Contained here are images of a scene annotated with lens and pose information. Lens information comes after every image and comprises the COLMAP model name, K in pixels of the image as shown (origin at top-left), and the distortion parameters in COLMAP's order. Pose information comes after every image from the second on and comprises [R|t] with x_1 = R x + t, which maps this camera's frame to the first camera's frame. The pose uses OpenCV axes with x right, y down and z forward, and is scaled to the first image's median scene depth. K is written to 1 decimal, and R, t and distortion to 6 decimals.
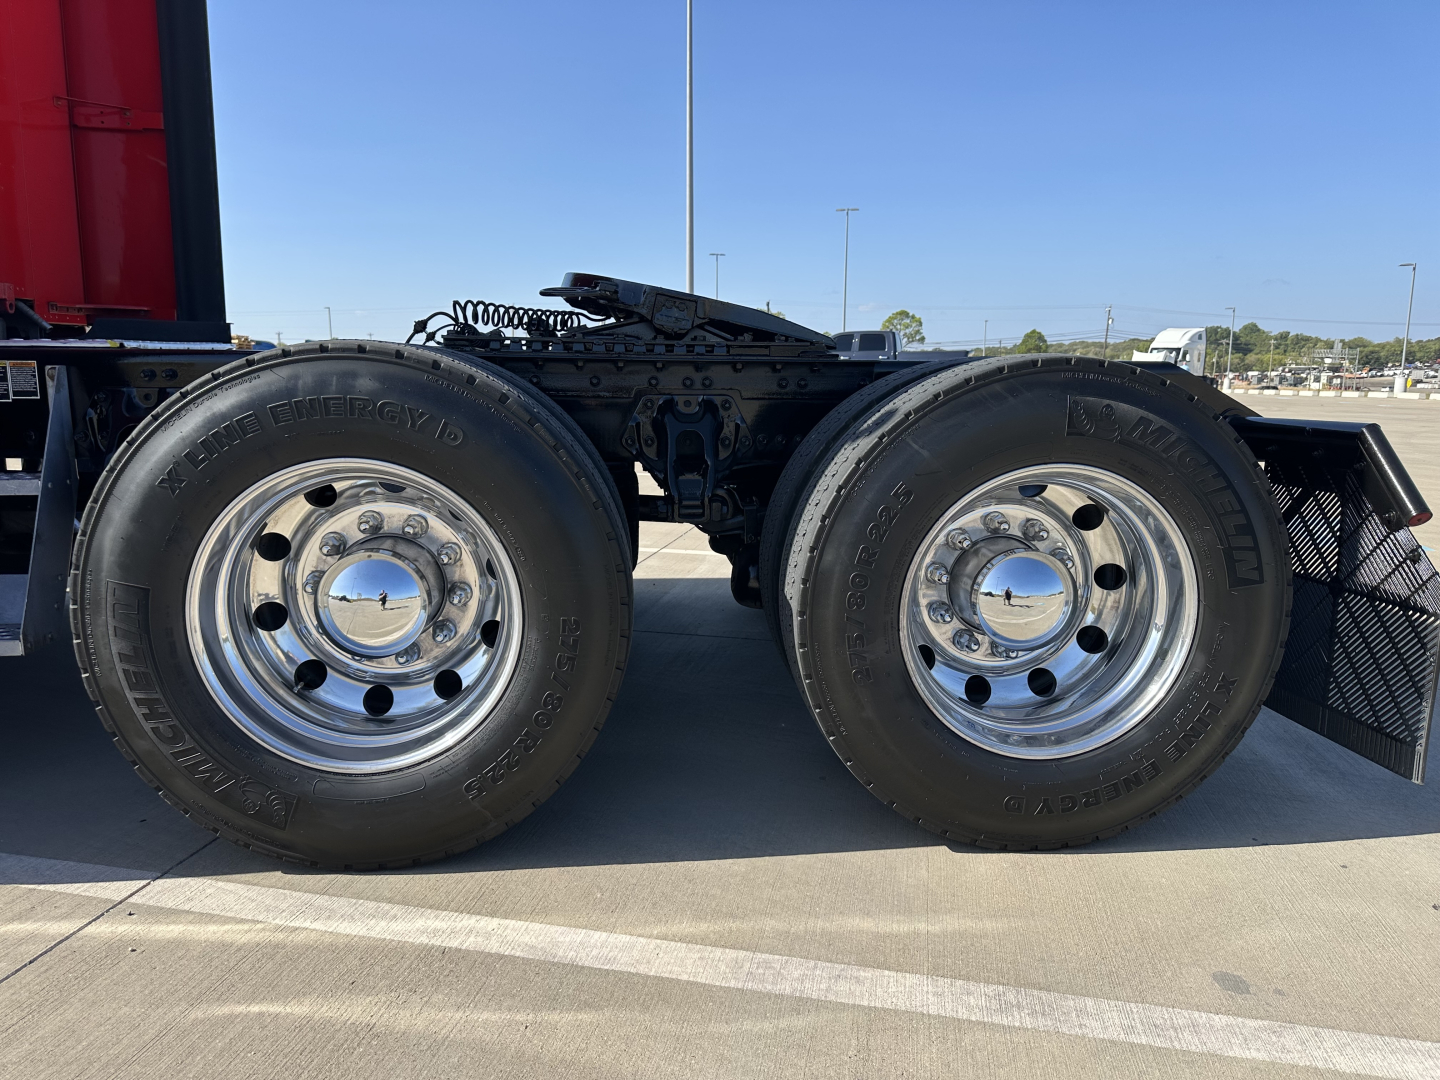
lens RADIAL K [[1014.5, 0, 720.0], [0, 1014.5, 540.0], [0, 0, 1]] dist [0.135452, -0.239330]
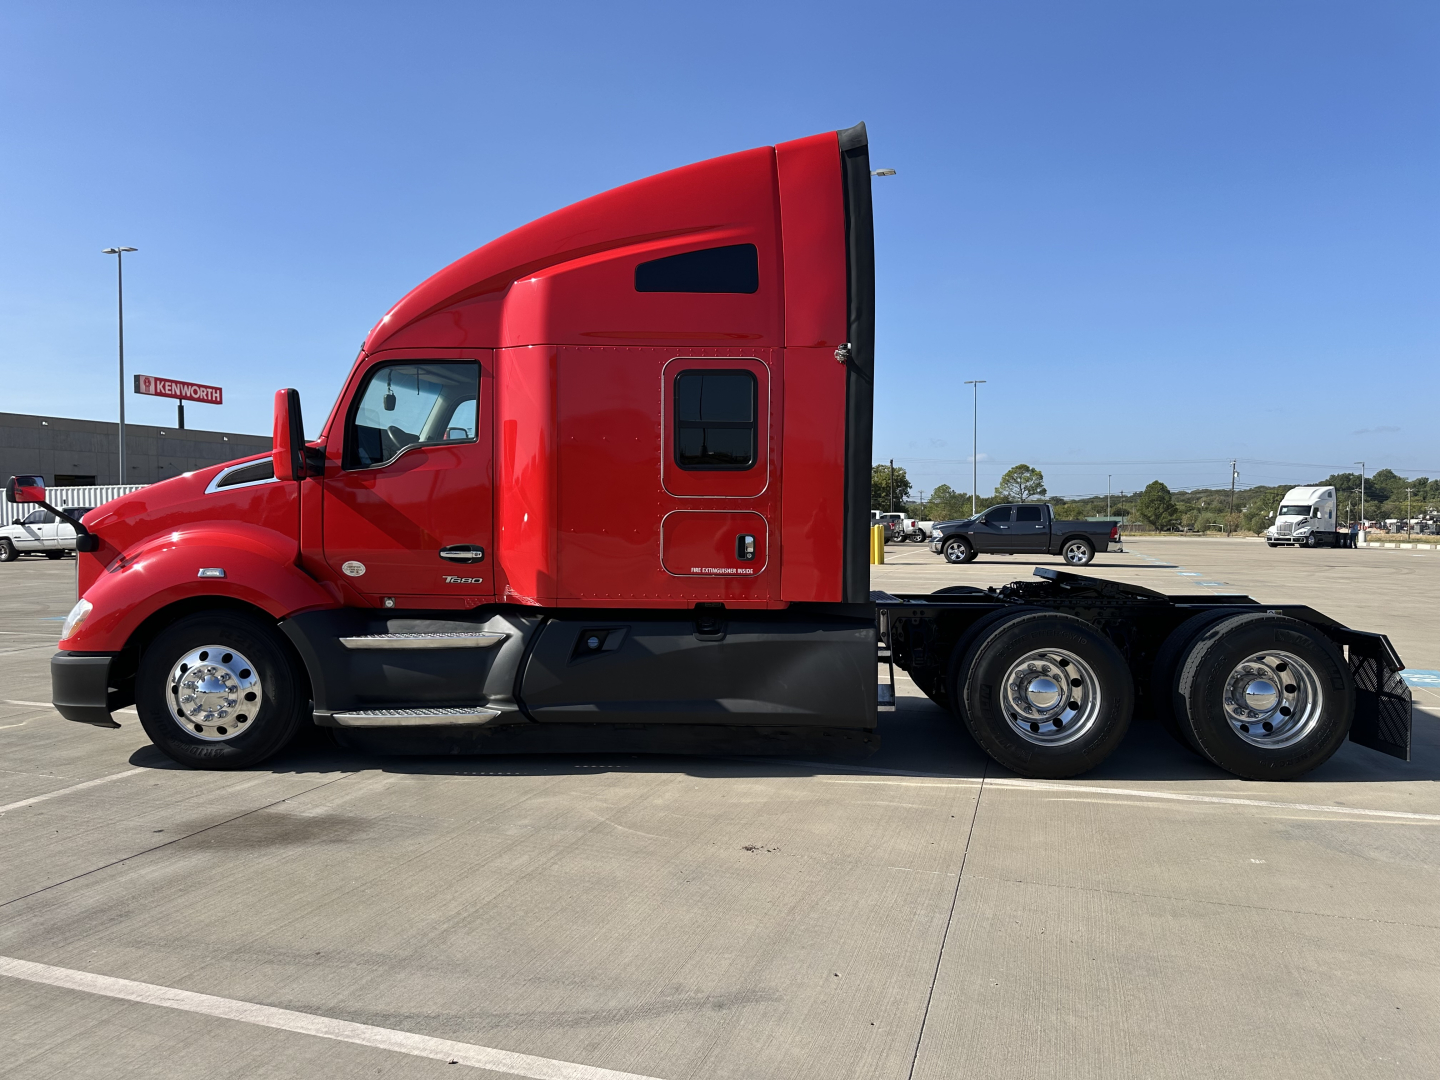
lens RADIAL K [[1018.6, 0, 711.1], [0, 1018.6, 540.7], [0, 0, 1]] dist [0.074554, -0.109329]
pose [[0.993526, -0.006040, -0.113444, -0.877071], [-0.010177, 0.989838, -0.141834, 0.051255], [0.113148, 0.142070, 0.983368, -2.019136]]
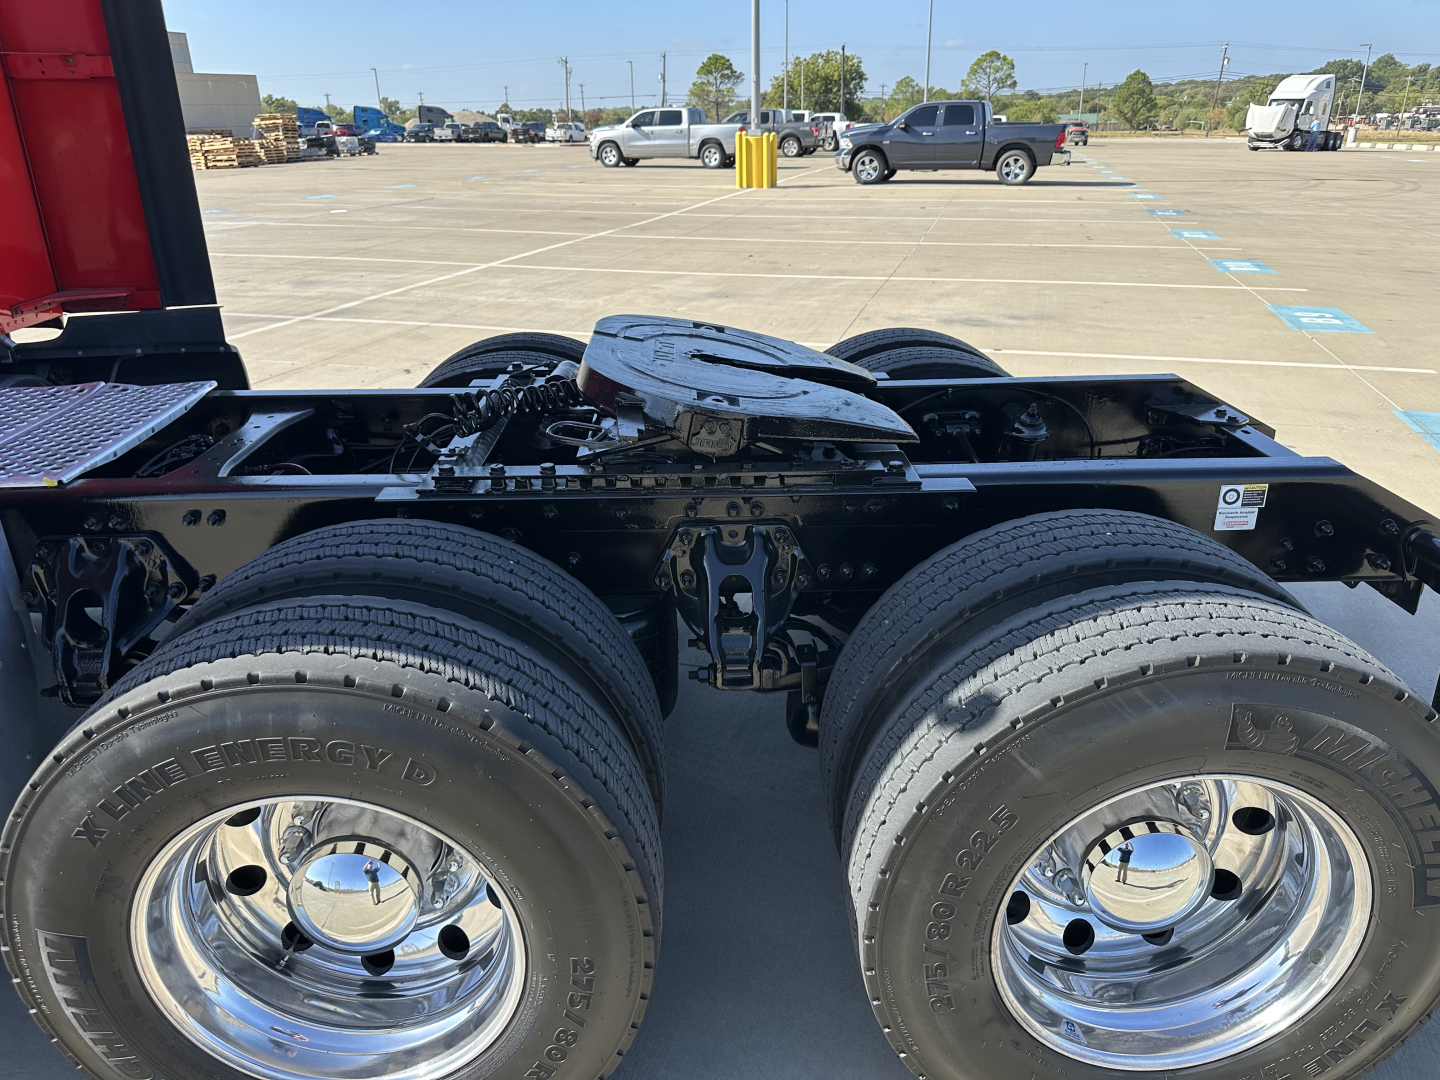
lens RADIAL K [[1031.9, 0, 722.9], [0, 1031.9, 530.6], [0, 0, 1]] dist [0.028823, -0.026746]
pose [[0.998048, 0.006173, -0.062148, 0.012127], [0.007156, 0.977248, 0.211979, -0.362408], [0.062042, -0.212010, 0.975296, 0.227103]]
